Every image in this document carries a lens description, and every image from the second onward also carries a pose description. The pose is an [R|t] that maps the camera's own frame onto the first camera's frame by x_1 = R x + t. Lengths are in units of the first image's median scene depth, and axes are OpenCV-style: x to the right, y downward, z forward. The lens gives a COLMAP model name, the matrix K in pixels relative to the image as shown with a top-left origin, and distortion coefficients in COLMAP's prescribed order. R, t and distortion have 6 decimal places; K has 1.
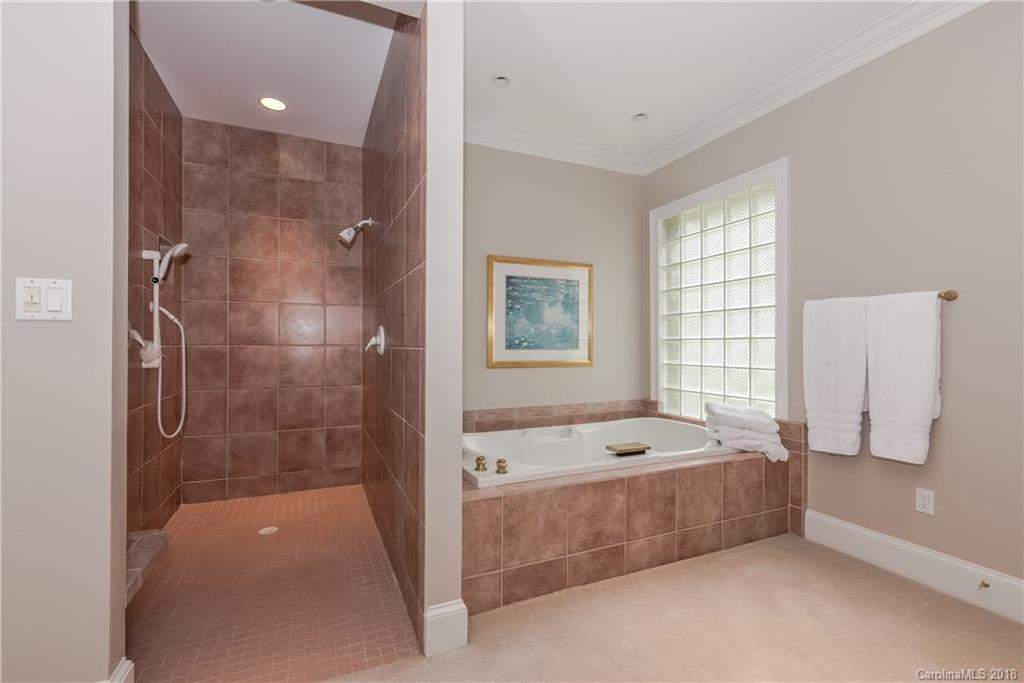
lens RADIAL K [[445.2, 0, 512.8], [0, 445.2, 341.5], [0, 0, 1]] dist [0.001891, 0.000004]
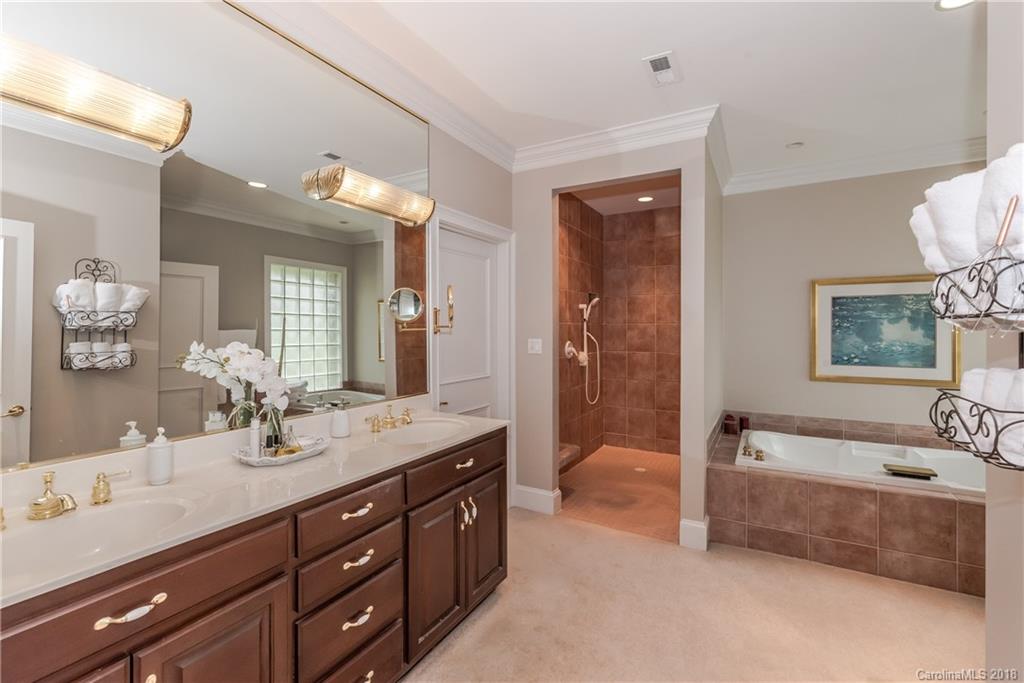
lens RADIAL K [[445.2, 0, 510.7], [0, 445.2, 333.9], [0, 0, 1]] dist [0.001891, 0.000004]
pose [[0.593077, 0.004395, -0.805134, 0.398299], [0.005402, 0.999941, 0.009438, -0.072498], [0.805128, -0.009947, 0.593018, -0.278363]]
